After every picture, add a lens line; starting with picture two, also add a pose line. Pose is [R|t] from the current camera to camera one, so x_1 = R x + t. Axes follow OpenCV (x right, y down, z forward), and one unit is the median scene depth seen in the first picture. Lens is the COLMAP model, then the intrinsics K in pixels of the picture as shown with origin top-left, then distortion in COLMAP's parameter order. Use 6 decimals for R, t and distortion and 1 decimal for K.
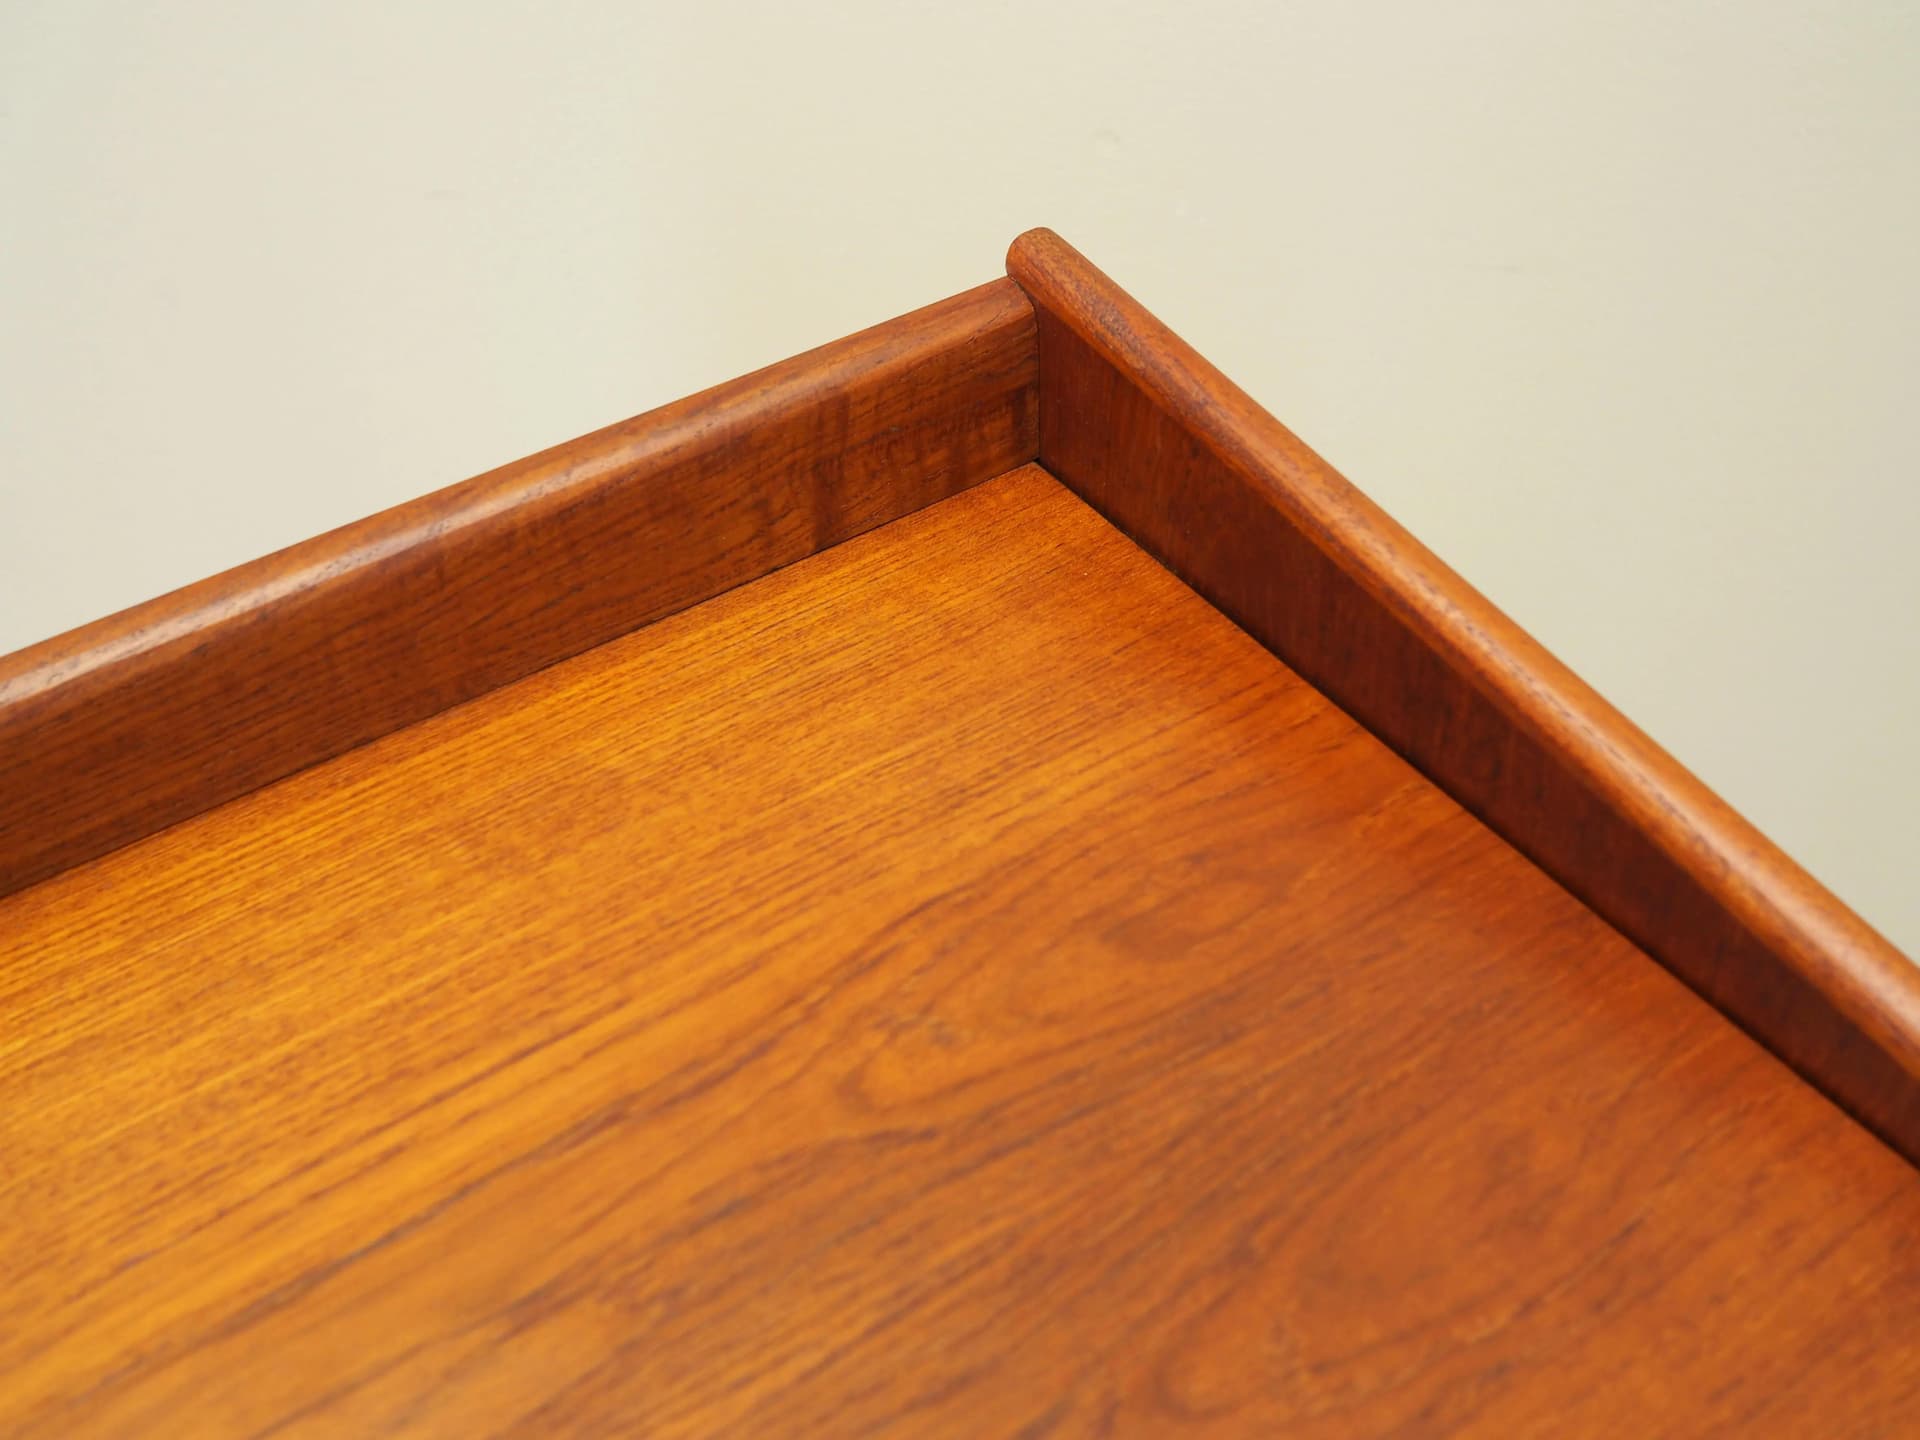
lens RADIAL K [[2140.8, 0, 960.0], [0, 2140.8, 720.0], [0, 0, 1]] dist [-0.018895, -0.013651]
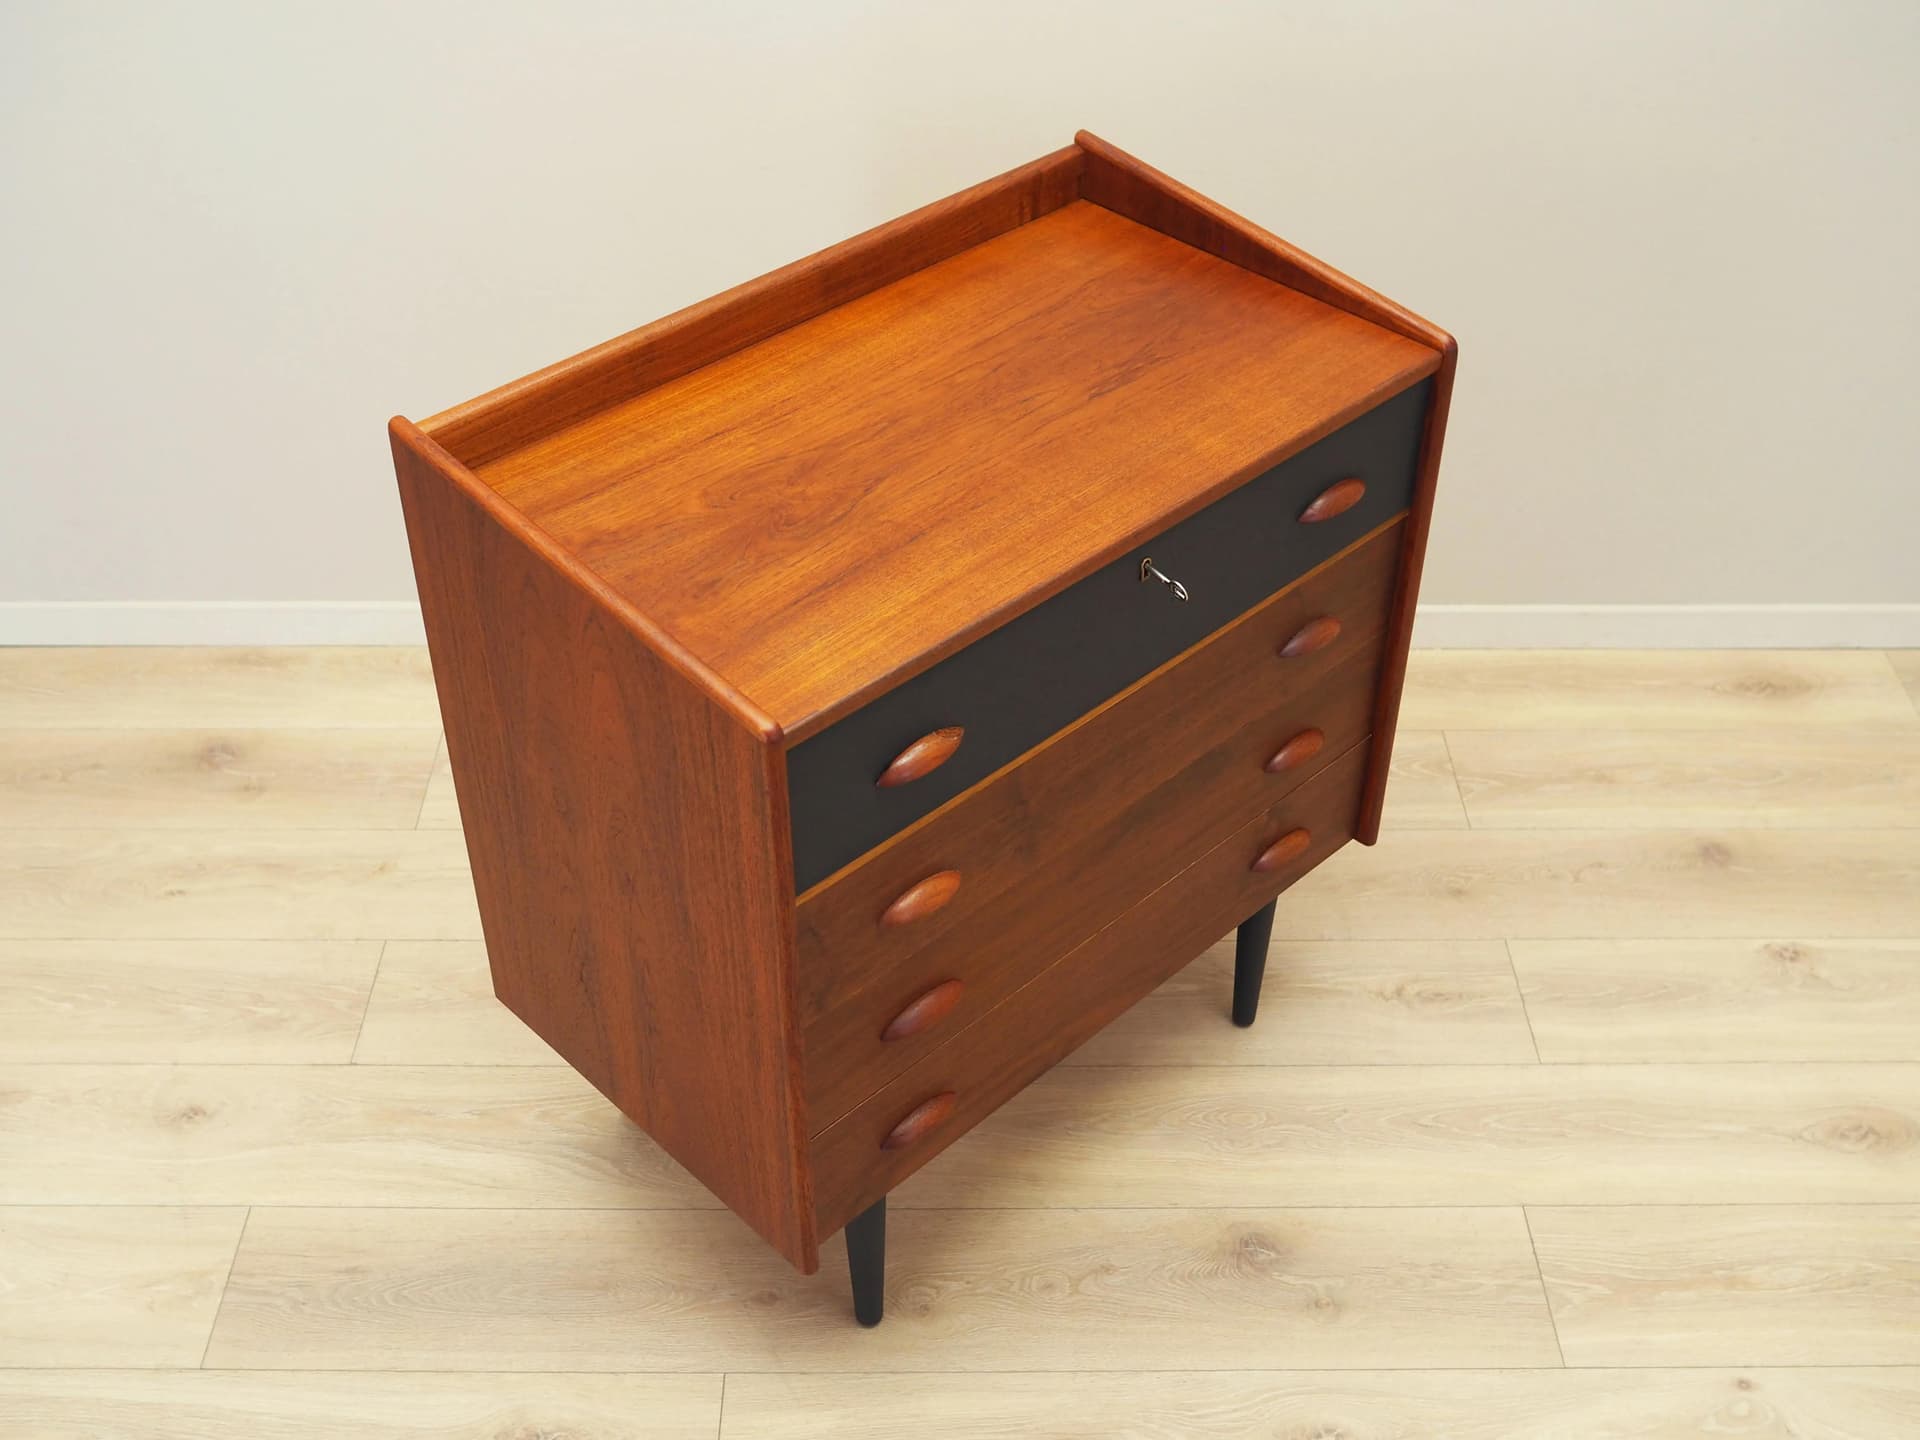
lens RADIAL K [[2057.7, 0, 960.0], [0, 2057.7, 720.0], [0, 0, 1]] dist [-0.026267, 0.000993]
pose [[0.984321, -0.086885, 0.153501, -1.043896], [0.093696, 0.994887, -0.037694, 1.161281], [-0.149441, 0.051486, 0.987429, -3.113133]]
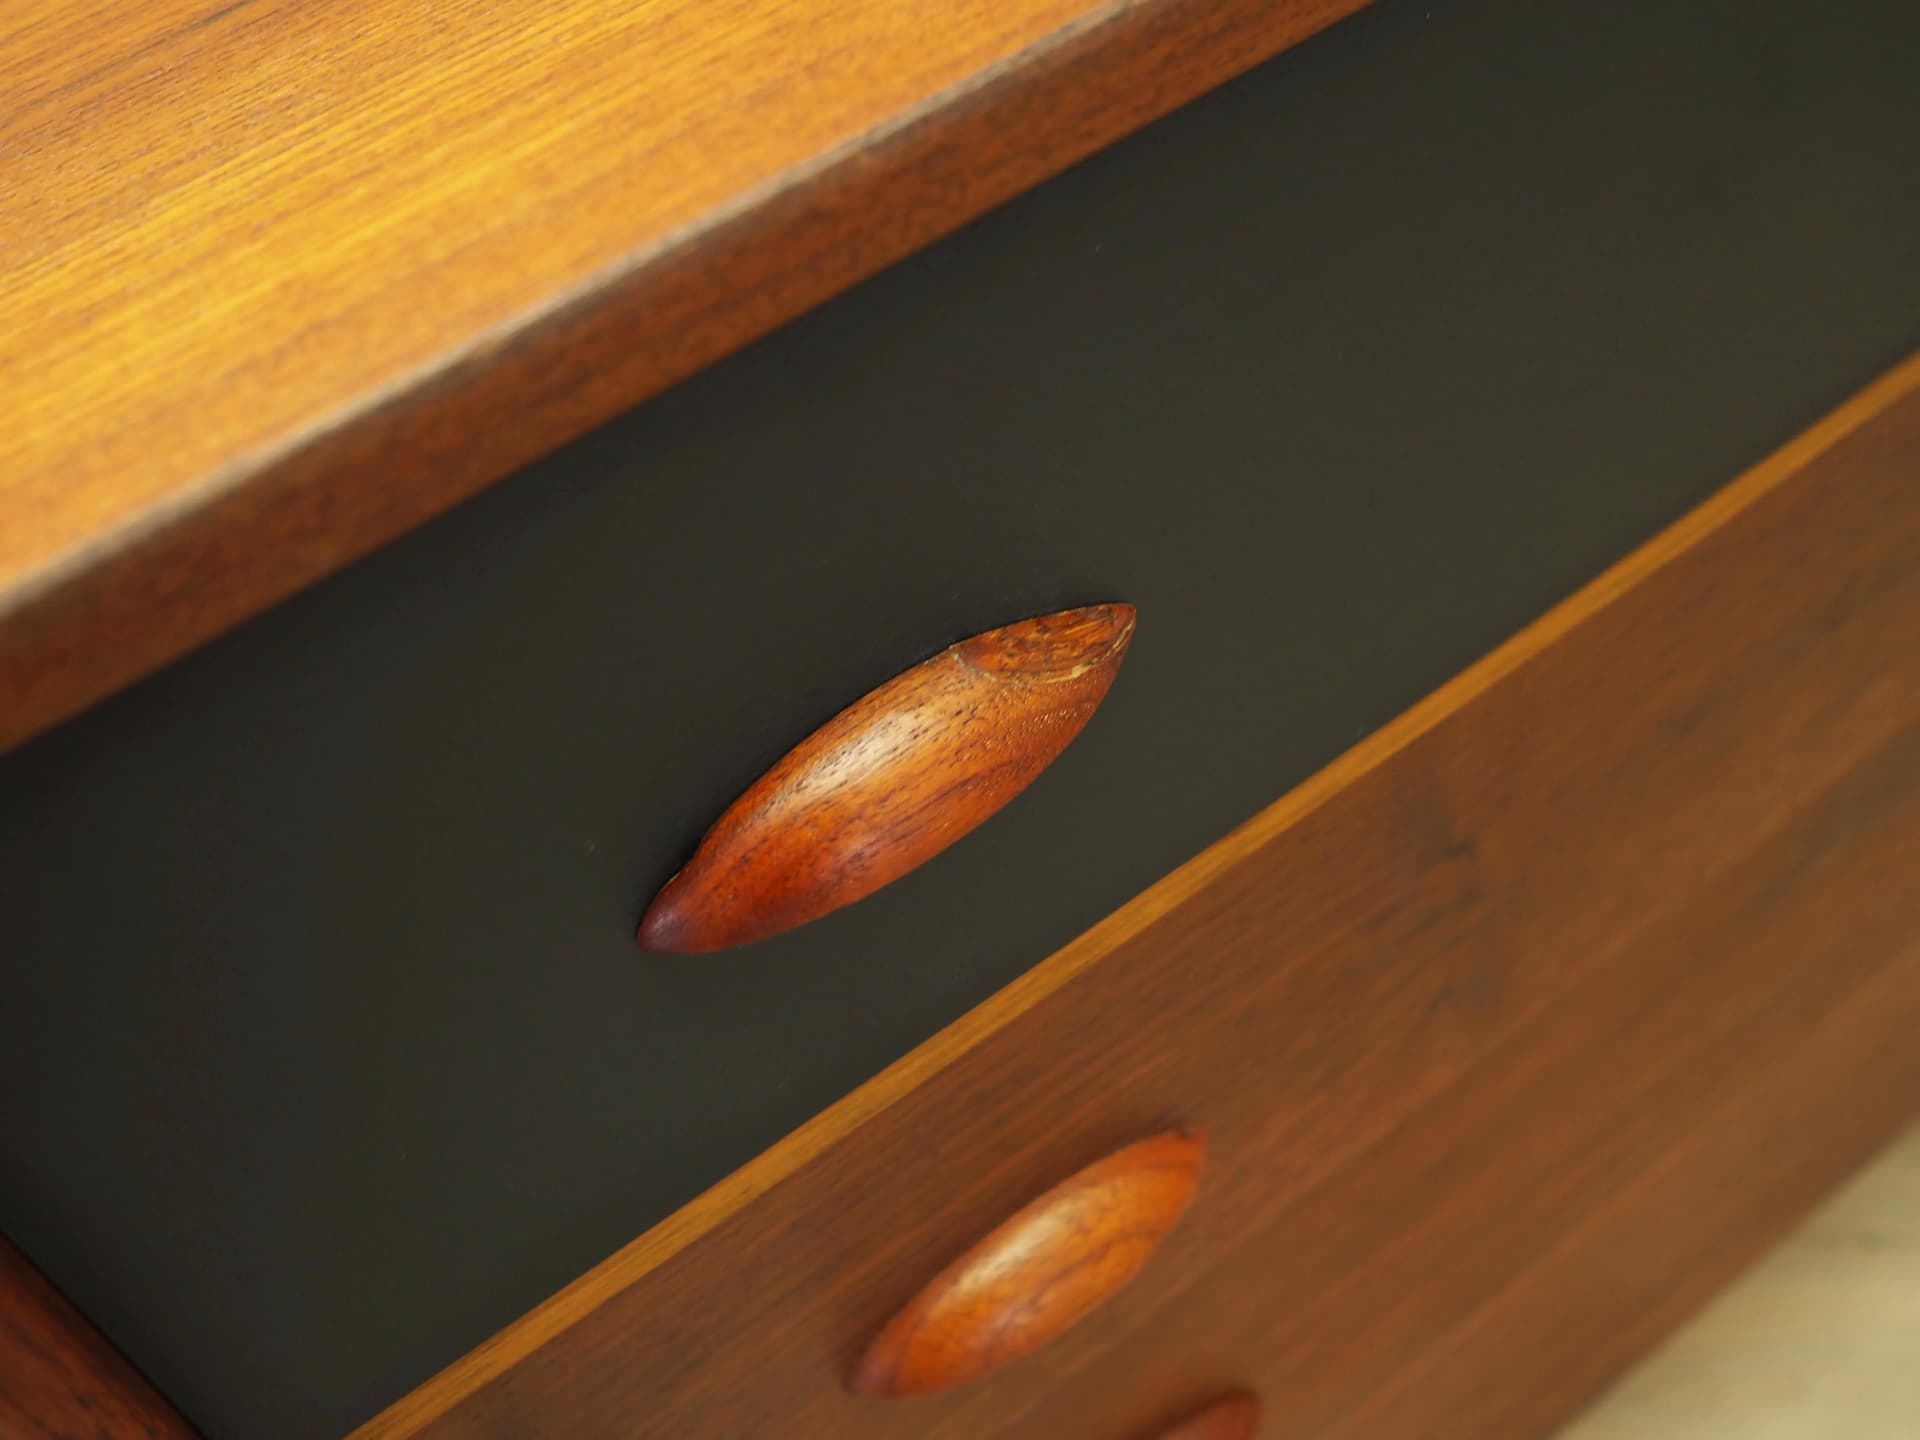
lens RADIAL K [[2057.7, 0, 960.0], [0, 2057.7, 720.0], [0, 0, 1]] dist [-0.026267, 0.000993]
pose [[0.989438, -0.115066, -0.088163, -0.496874], [0.121903, 0.989587, 0.076537, 1.017942], [0.078439, -0.086476, 0.993161, -0.338575]]
